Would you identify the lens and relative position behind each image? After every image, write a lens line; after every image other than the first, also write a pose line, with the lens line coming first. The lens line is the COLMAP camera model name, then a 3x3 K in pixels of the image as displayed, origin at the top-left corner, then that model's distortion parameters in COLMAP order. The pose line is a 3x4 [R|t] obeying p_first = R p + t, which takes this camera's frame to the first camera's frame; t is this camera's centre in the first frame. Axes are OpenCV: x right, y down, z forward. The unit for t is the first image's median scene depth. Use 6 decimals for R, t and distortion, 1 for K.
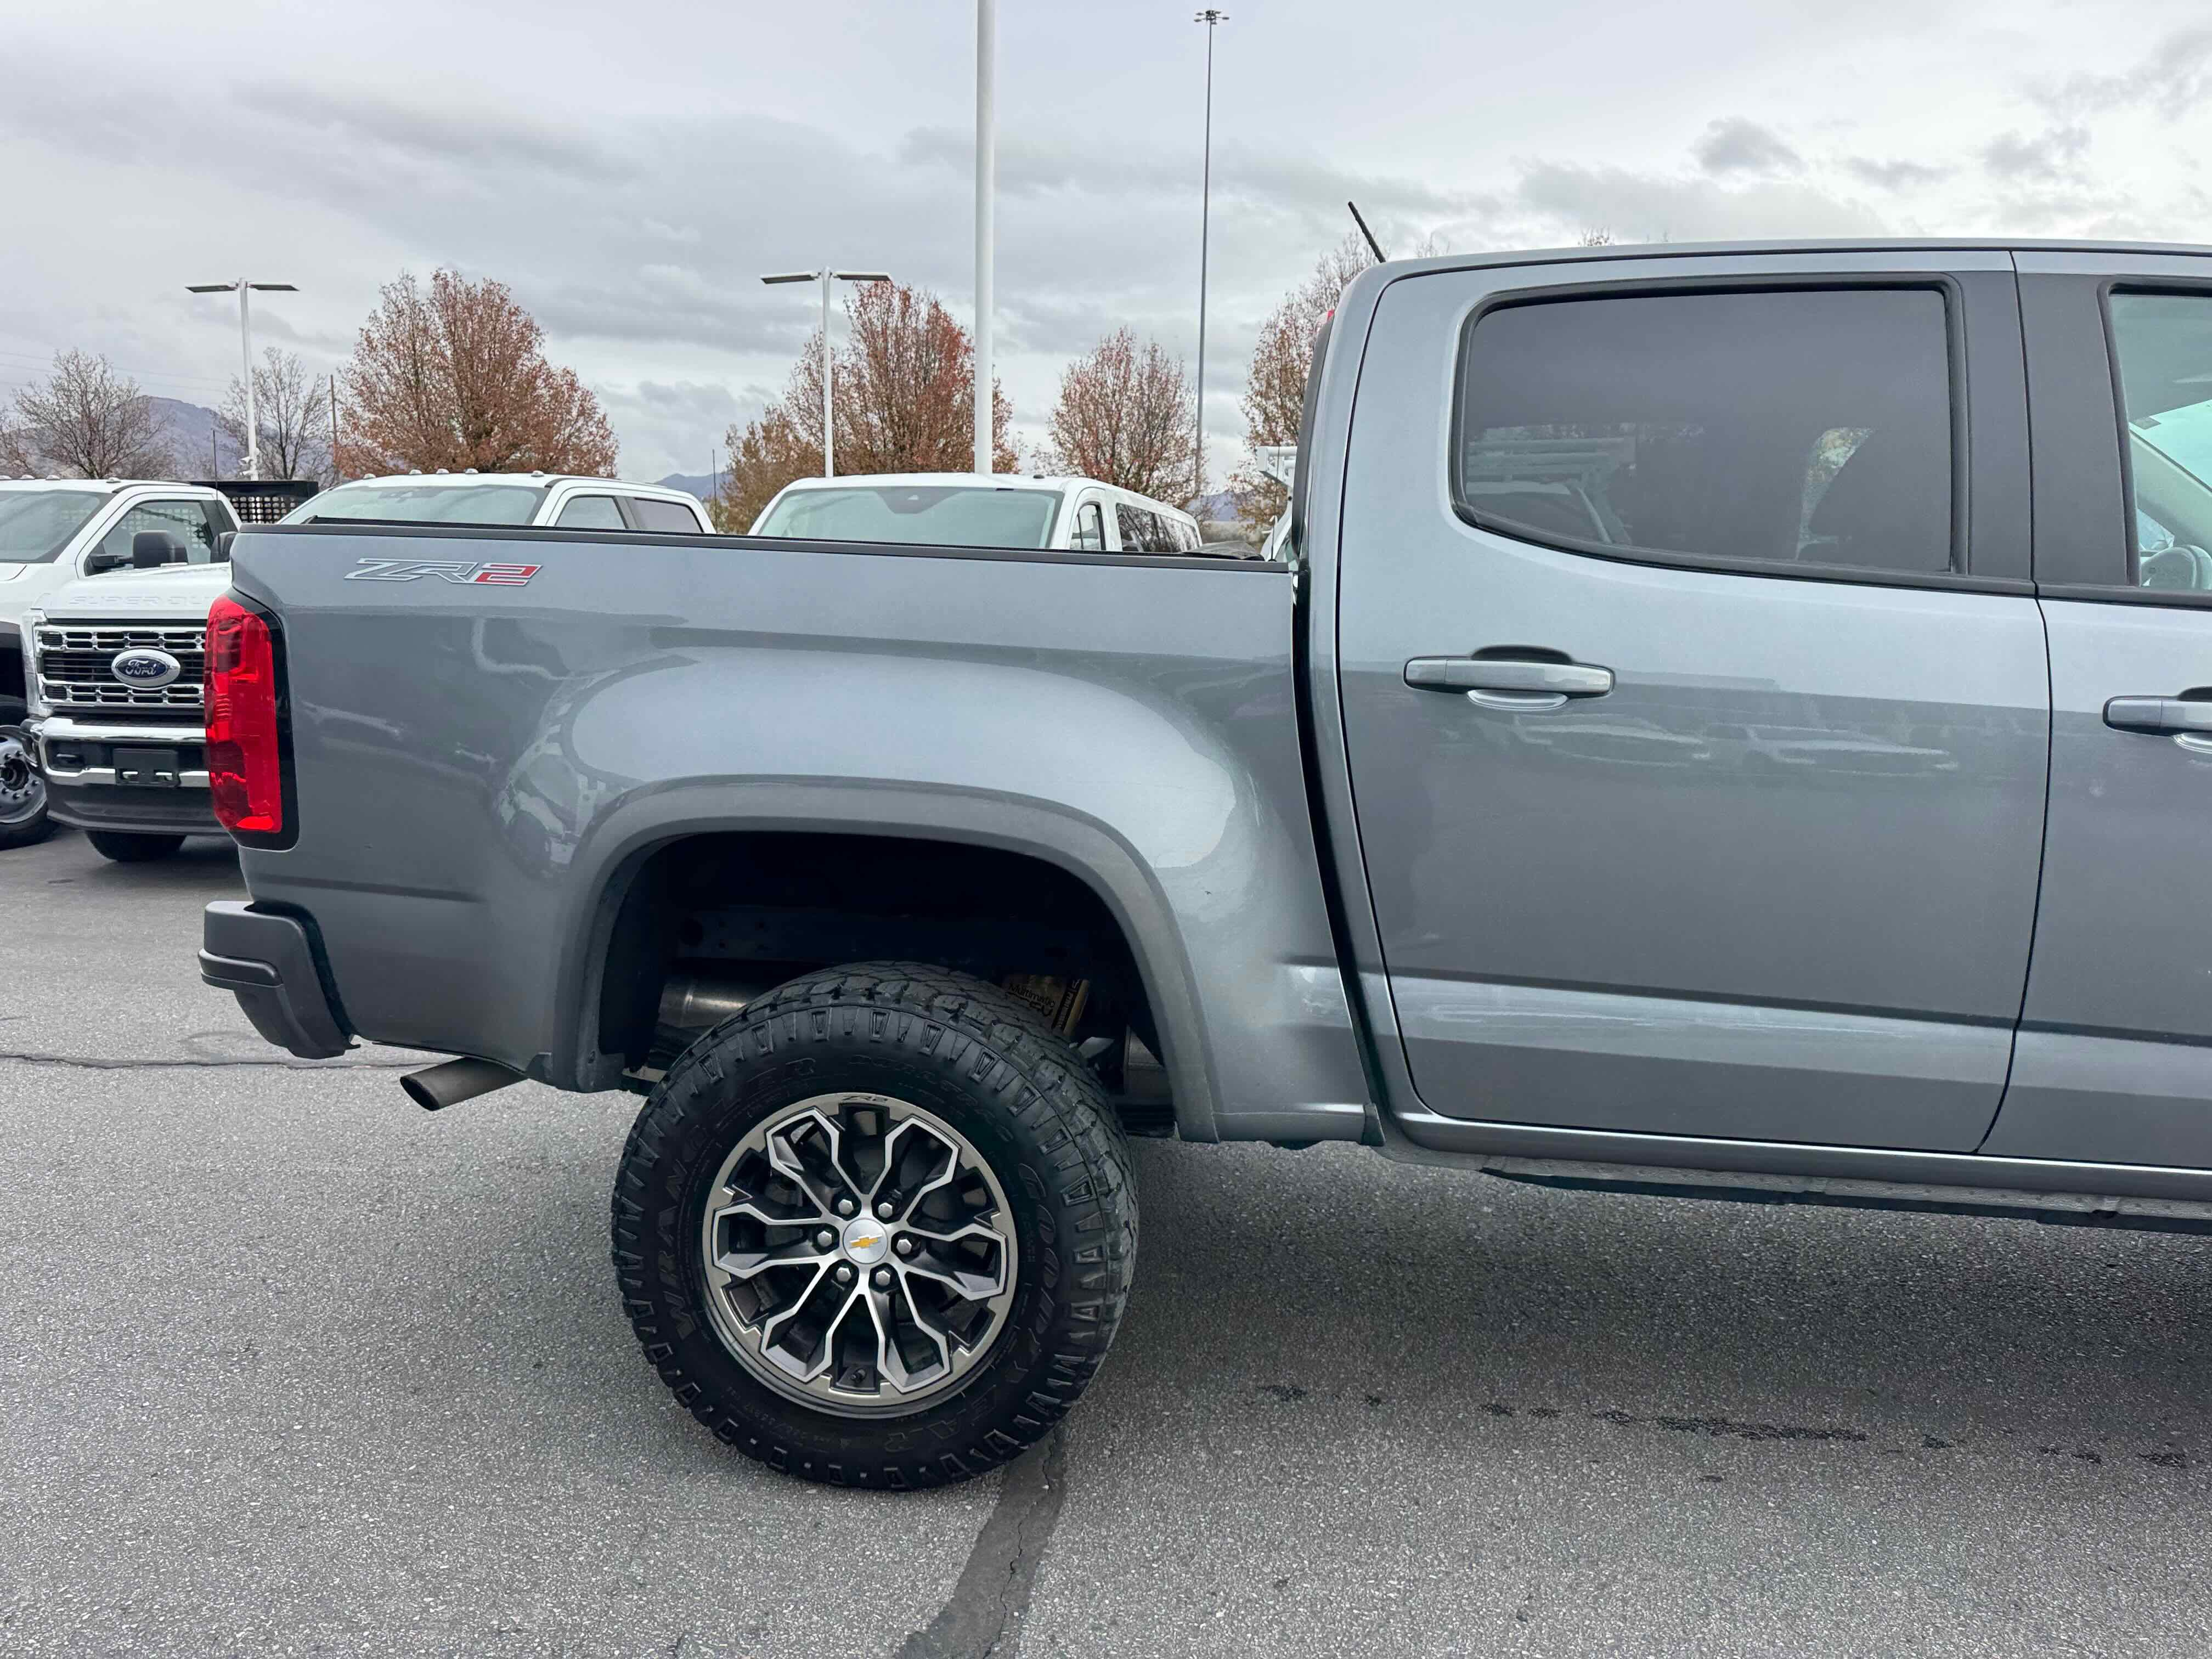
lens RADIAL K [[1530.4, 0, 1093.6], [0, 1530.4, 807.5], [0, 0, 1]] dist [0.067115, -0.075822]
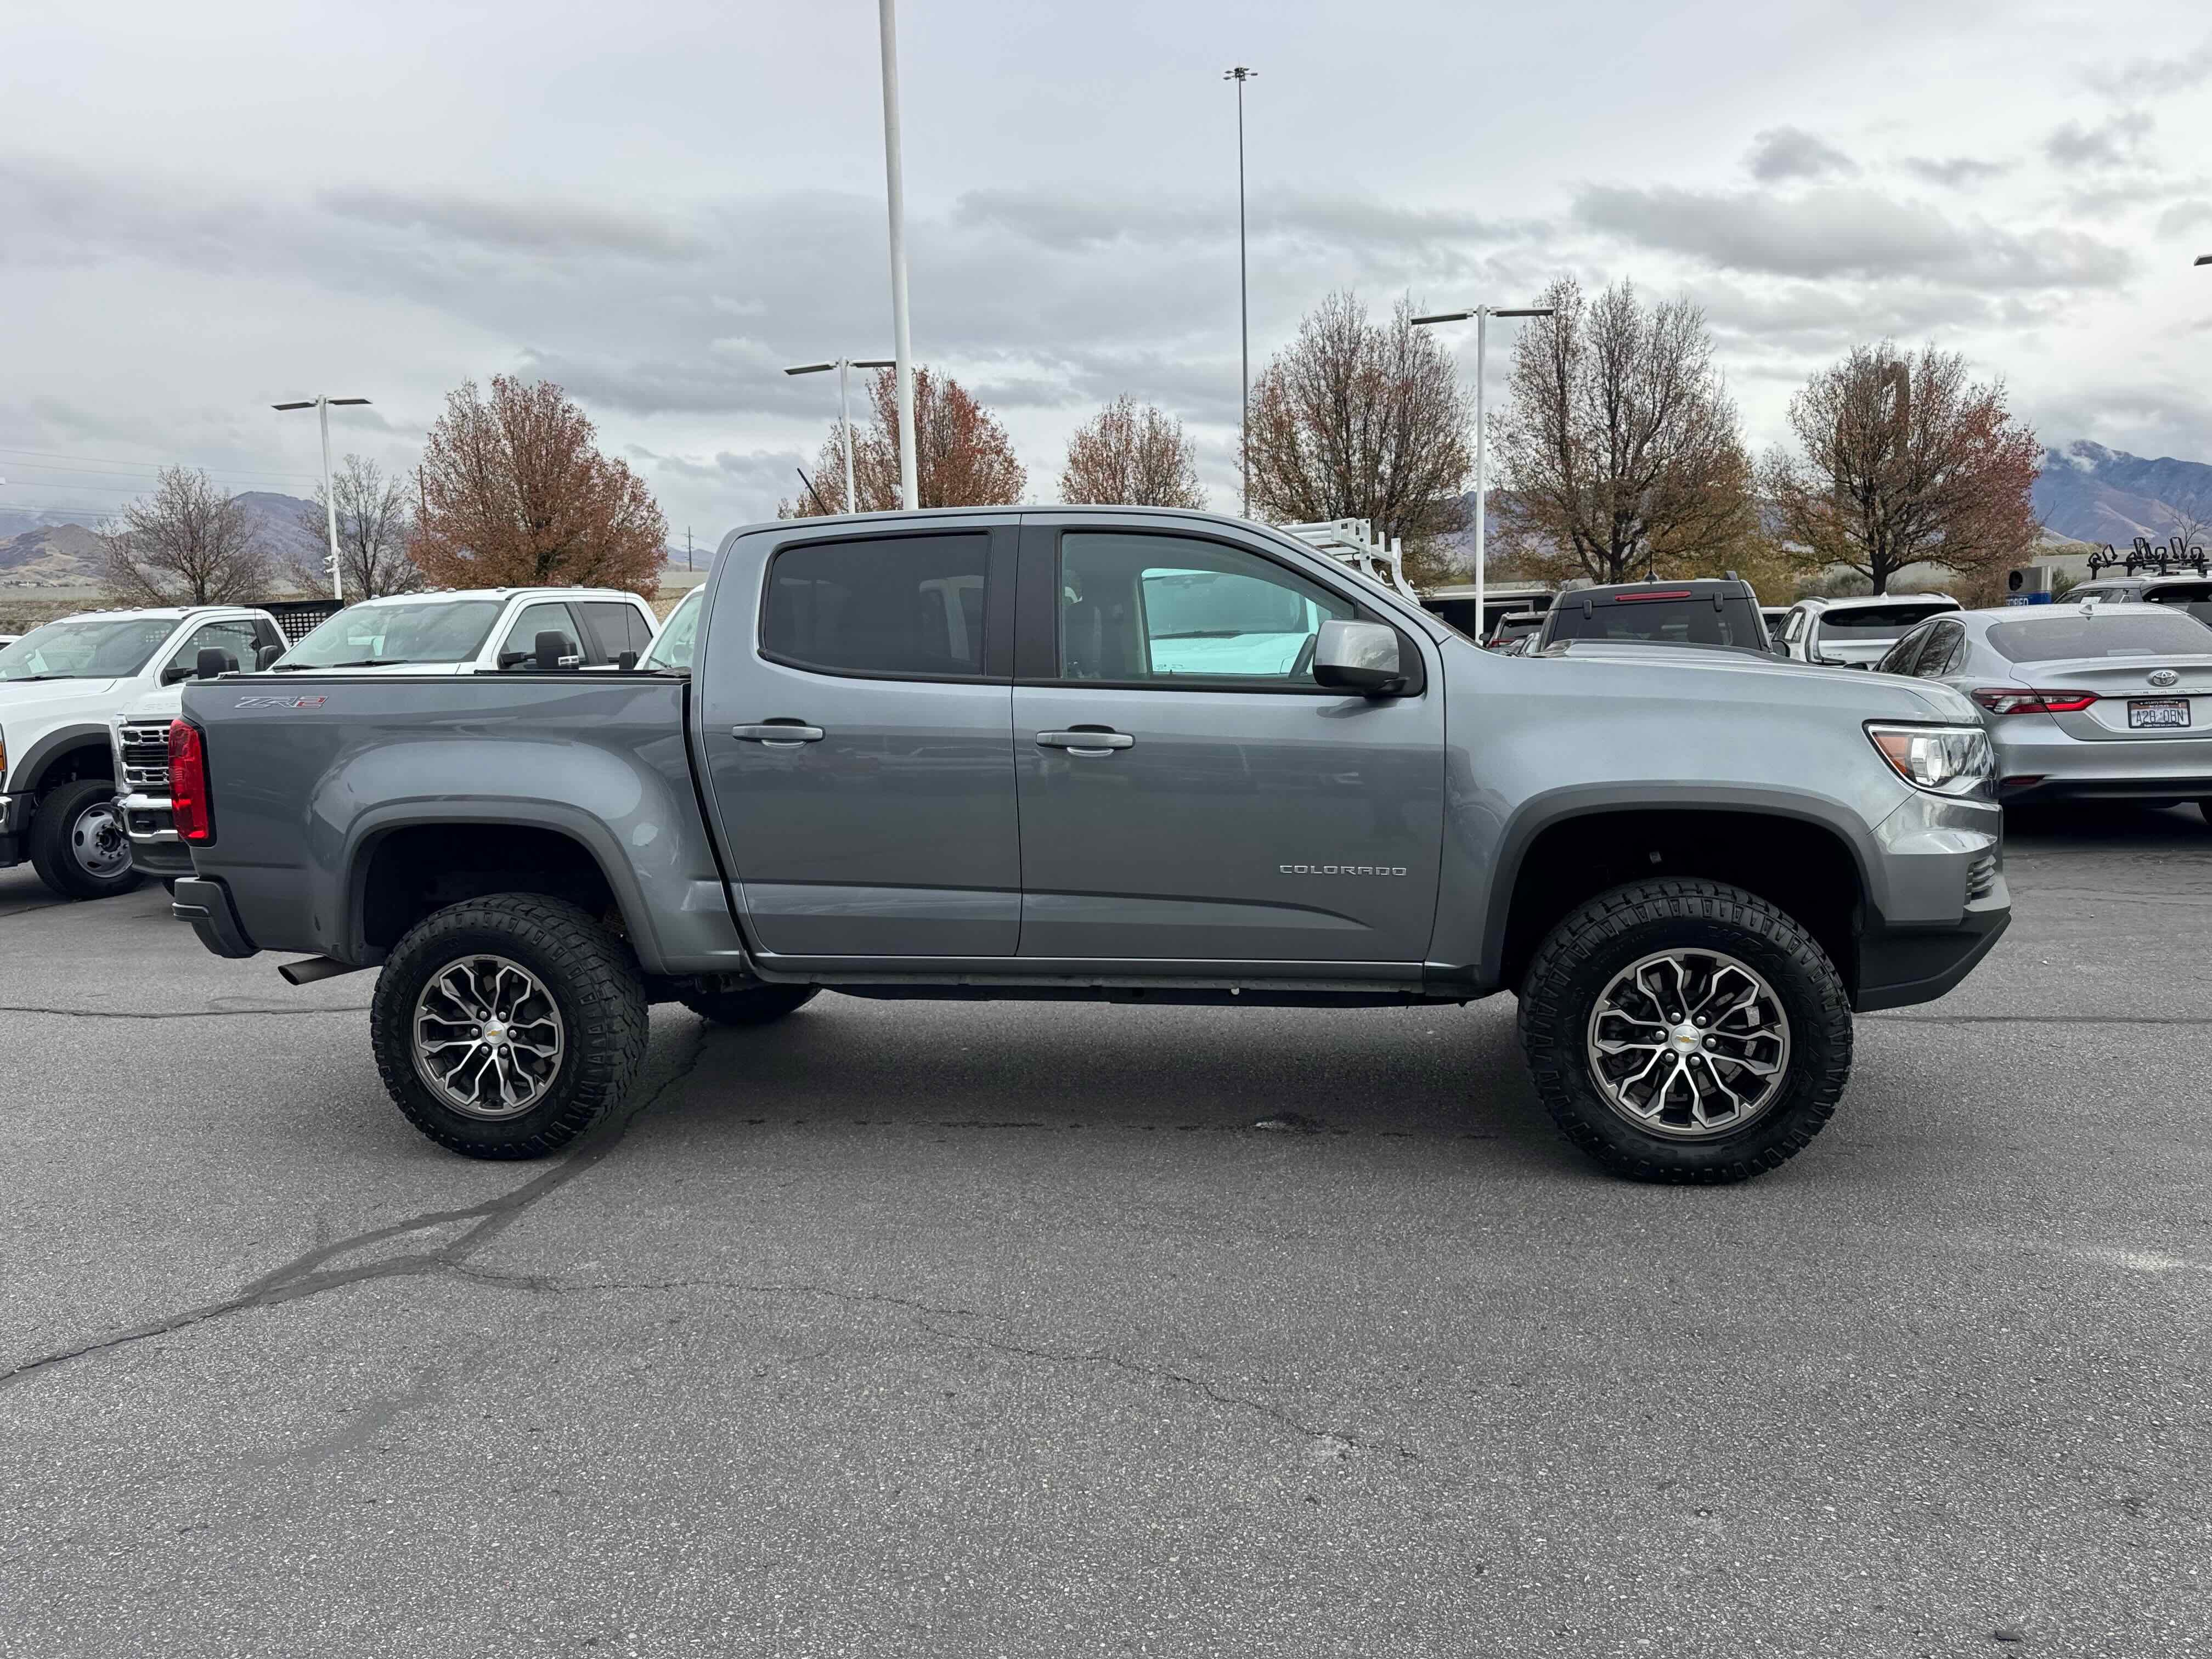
lens RADIAL K [[1530.4, 0, 1093.6], [0, 1530.4, 807.5], [0, 0, 1]] dist [0.067115, -0.075822]
pose [[0.997475, -0.043950, -0.055778, 0.241450], [0.042438, 0.998706, -0.028014, 0.027262], [0.056937, 0.025576, 0.998050, -0.304611]]
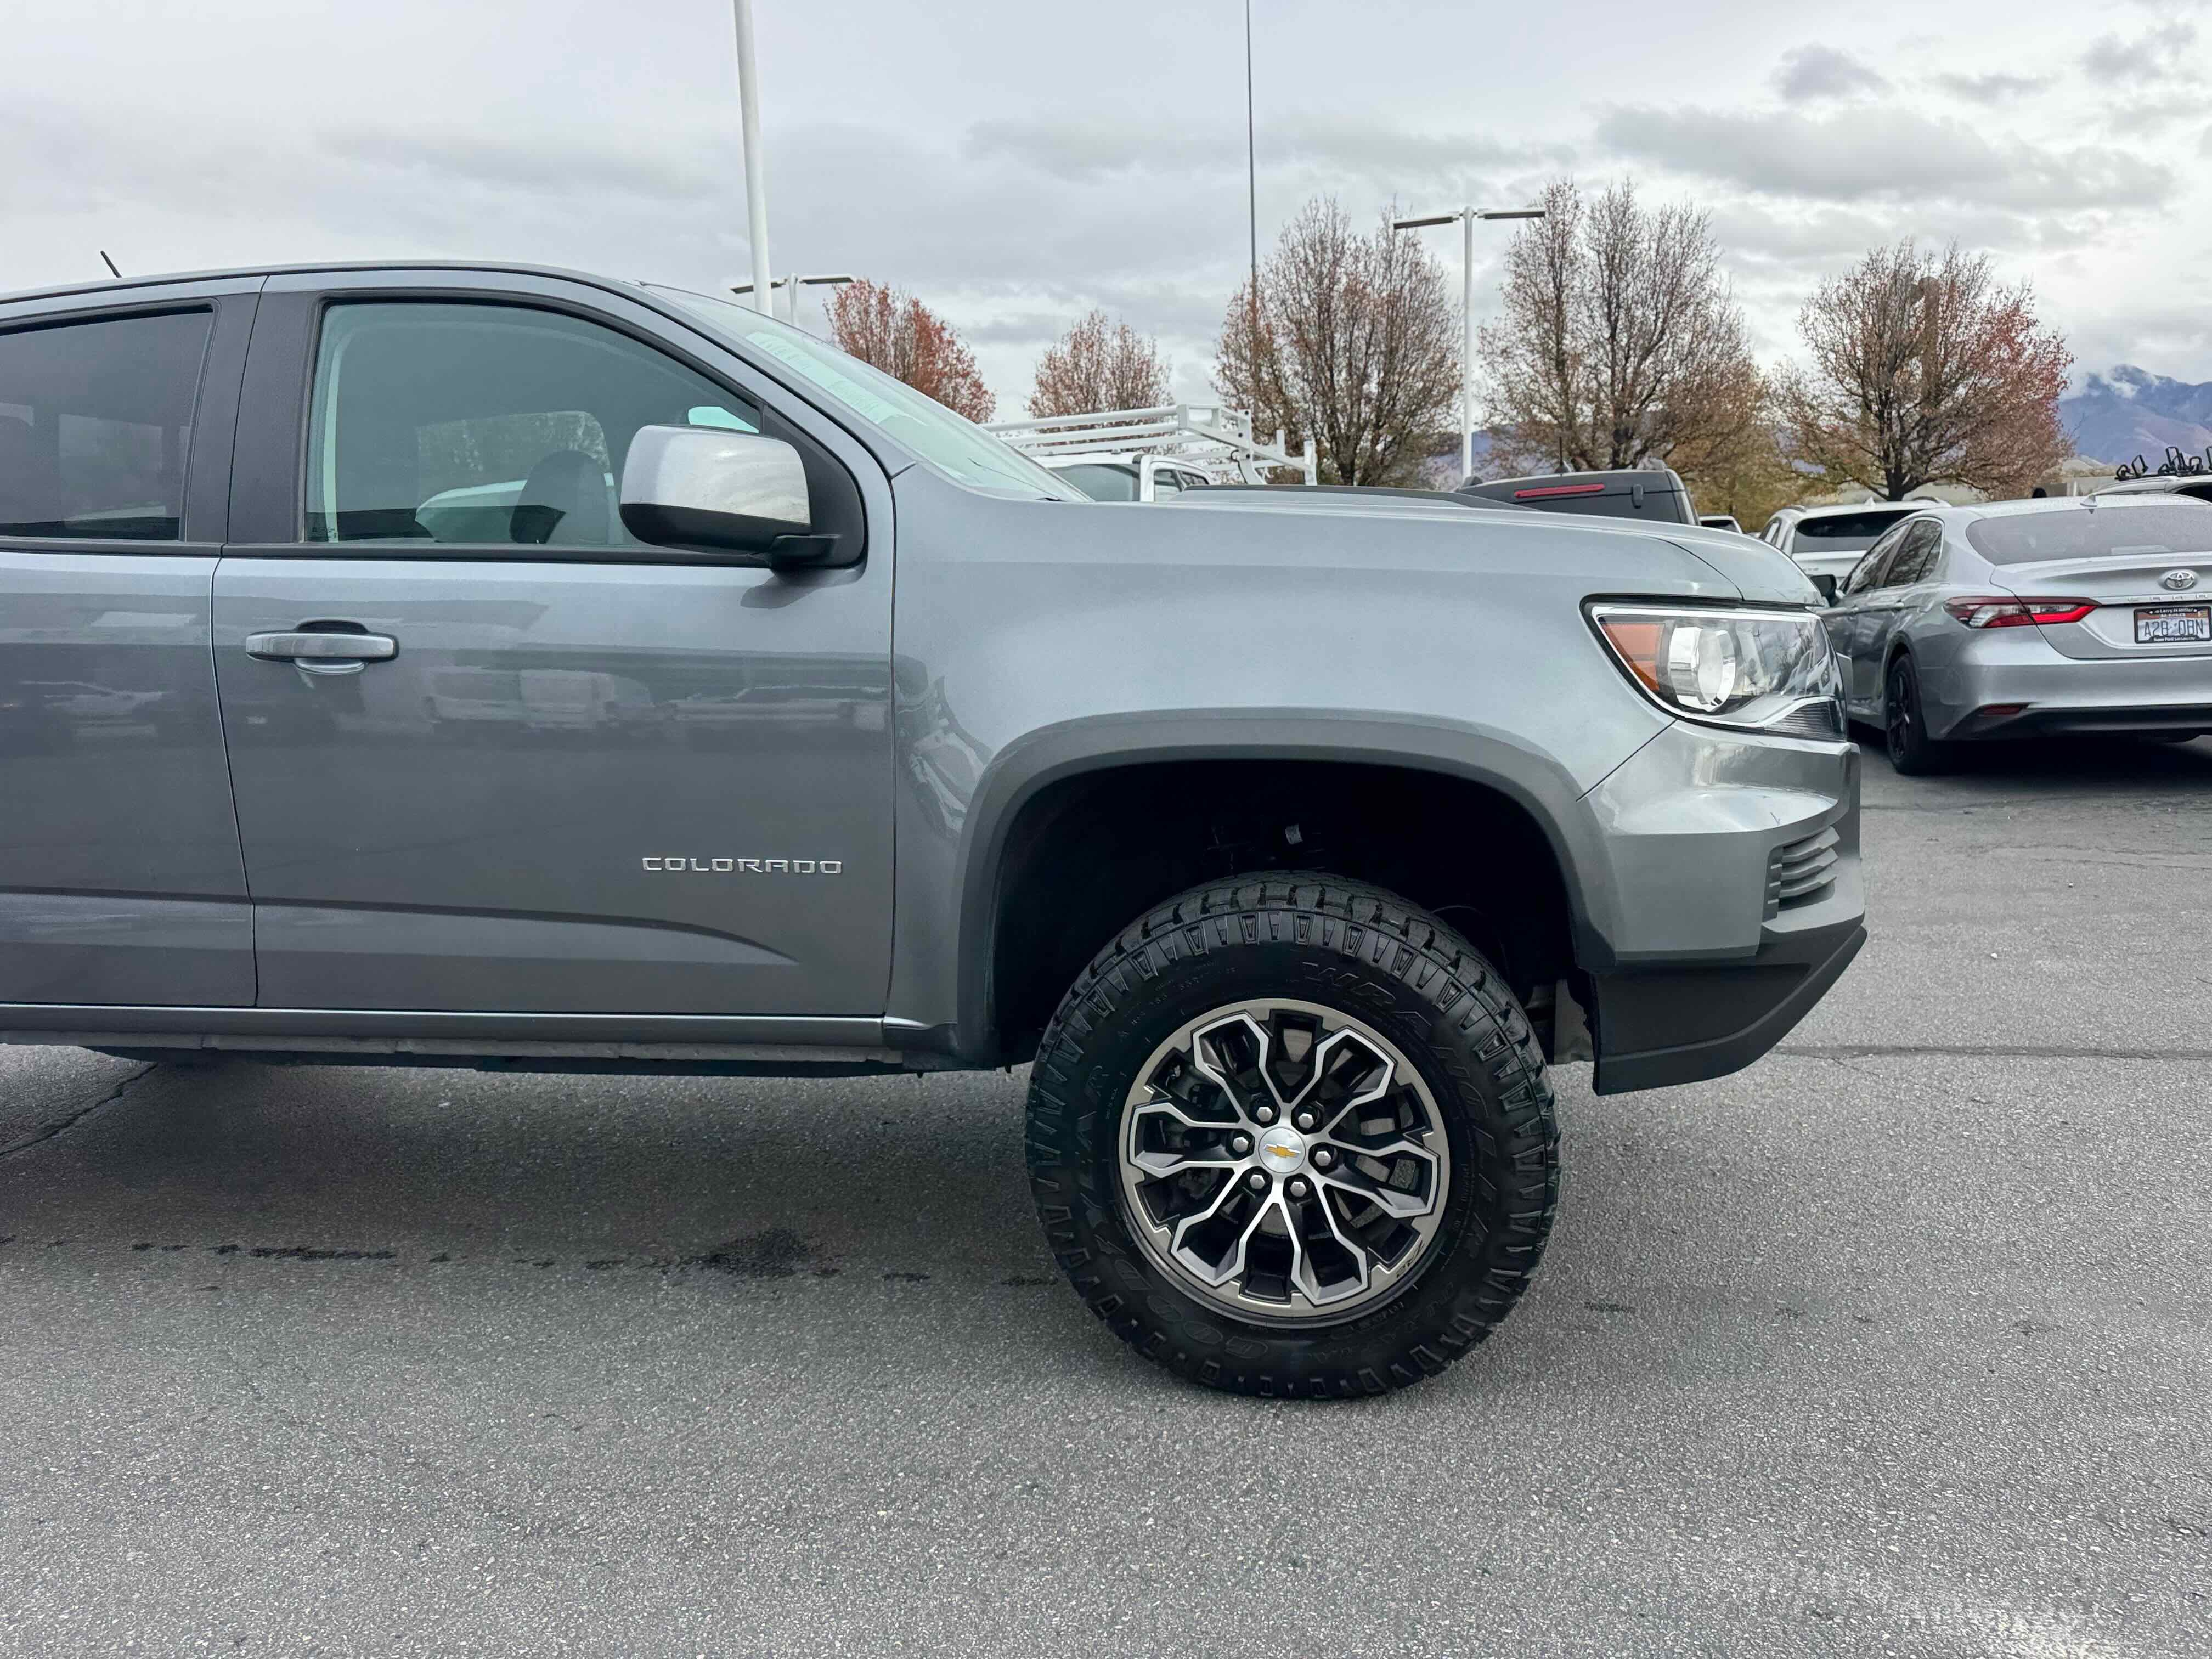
lens RADIAL K [[1549.0, 0, 1102.5], [0, 1549.0, 768.5], [0, 0, 1]] dist [0.043333, -0.041586]
pose [[0.996320, -0.053037, -0.067336, 0.409834], [0.052035, 0.998508, -0.016543, 0.027618], [0.068113, 0.012979, 0.997593, -0.059778]]
